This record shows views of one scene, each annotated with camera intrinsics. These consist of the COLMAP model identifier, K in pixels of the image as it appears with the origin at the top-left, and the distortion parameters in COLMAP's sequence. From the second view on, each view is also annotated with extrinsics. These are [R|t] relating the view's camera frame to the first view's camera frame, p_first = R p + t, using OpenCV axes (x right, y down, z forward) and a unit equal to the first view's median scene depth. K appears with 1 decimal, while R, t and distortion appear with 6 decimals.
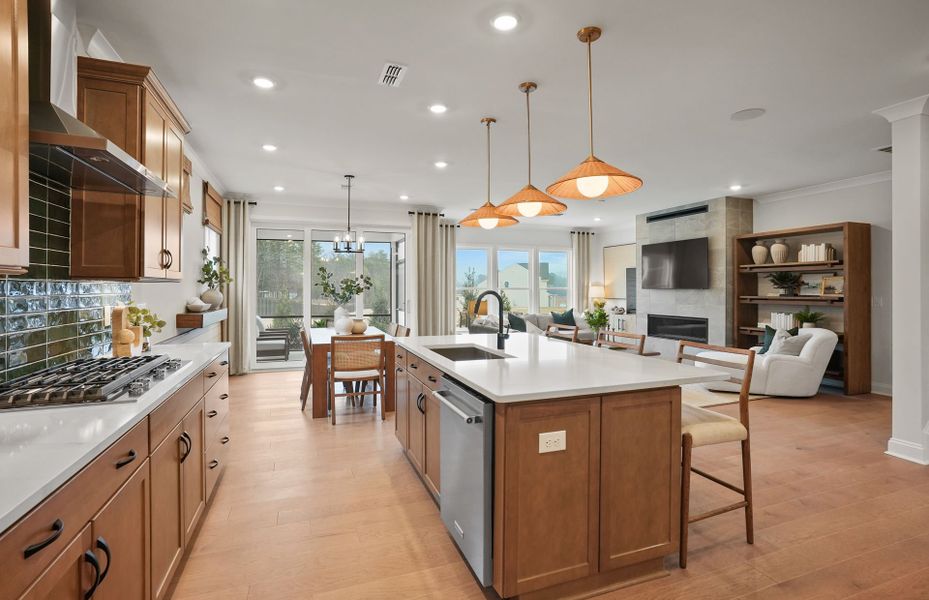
lens RADIAL K [[445.0, 0, 455.6], [0, 445.0, 287.9], [0, 0, 1]] dist [-0.036538, 0.021981]
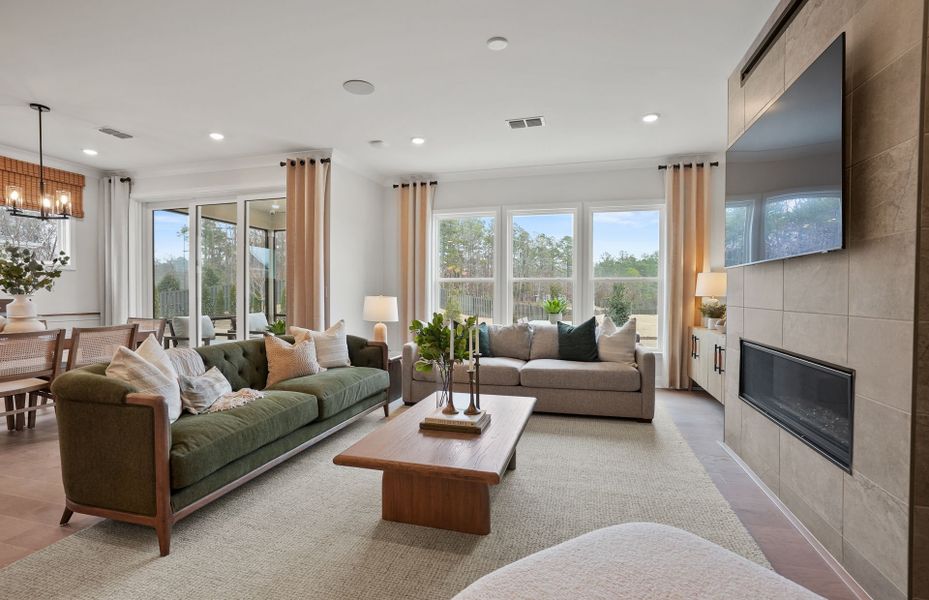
lens RADIAL K [[436.1, 0, 464.5], [0, 436.1, 300.0], [0, 0, 1]] dist [-0.015452, 0.000567]
pose [[0.815512, 0.008297, -0.578681, 0.570876], [0.001071, 0.999874, 0.015845, 0.027685], [0.578740, -0.013542, 0.815400, 0.722919]]
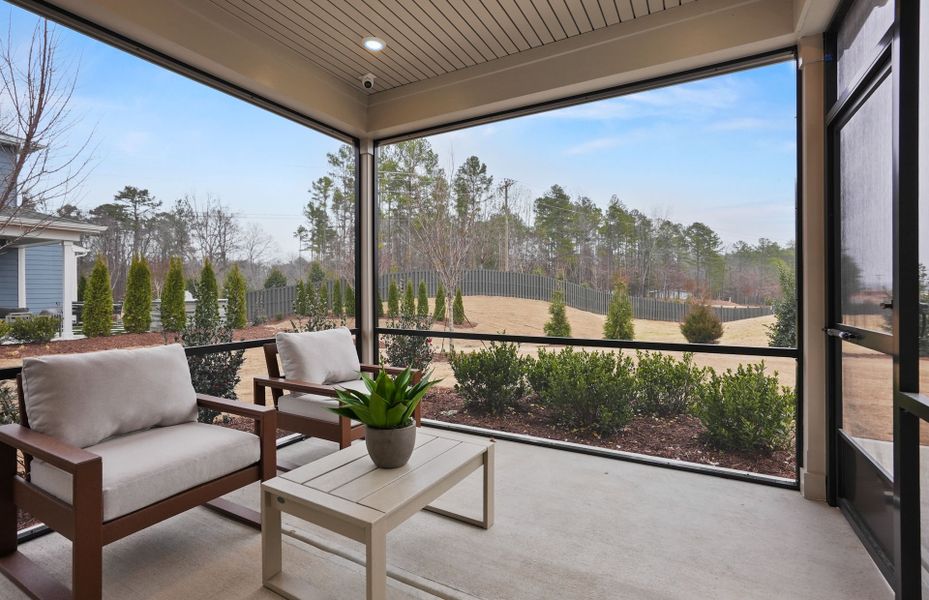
lens RADIAL K [[435.2, 0, 463.8], [0, 435.2, 289.4], [0, 0, 1]] dist [-0.033373, 0.016611]
pose [[0.665246, -0.007373, -0.746588, -0.148711], [0.008466, 0.999961, -0.002332, 0.039276], [0.746576, -0.004769, 0.665283, 1.167694]]
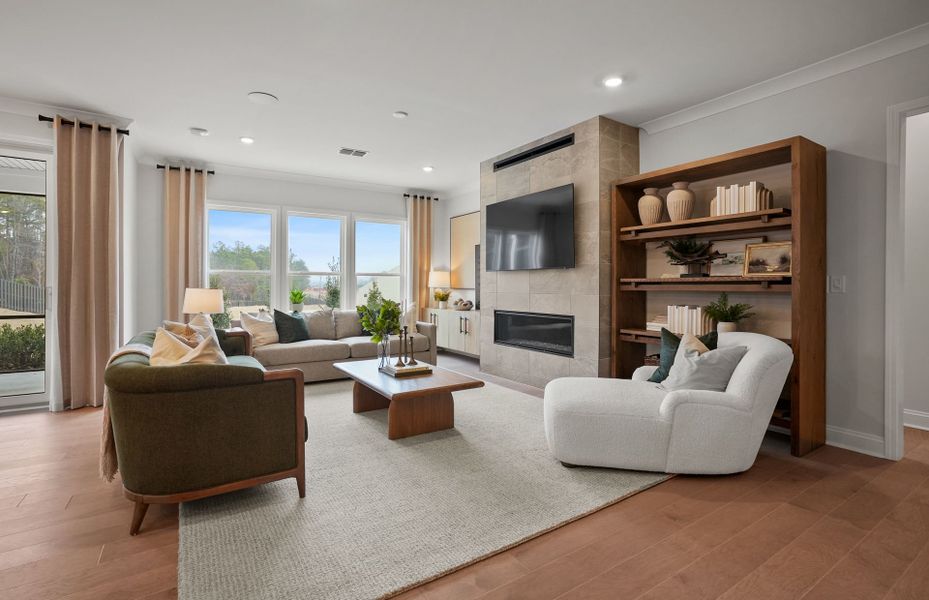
lens RADIAL K [[435.2, 0, 463.8], [0, 435.2, 289.4], [0, 0, 1]] dist [-0.033373, 0.016611]
pose [[0.973584, -0.004003, 0.228294, 0.301811], [0.001334, 0.999929, 0.011844, 0.026101], [-0.228325, -0.011226, 0.973520, 0.470729]]
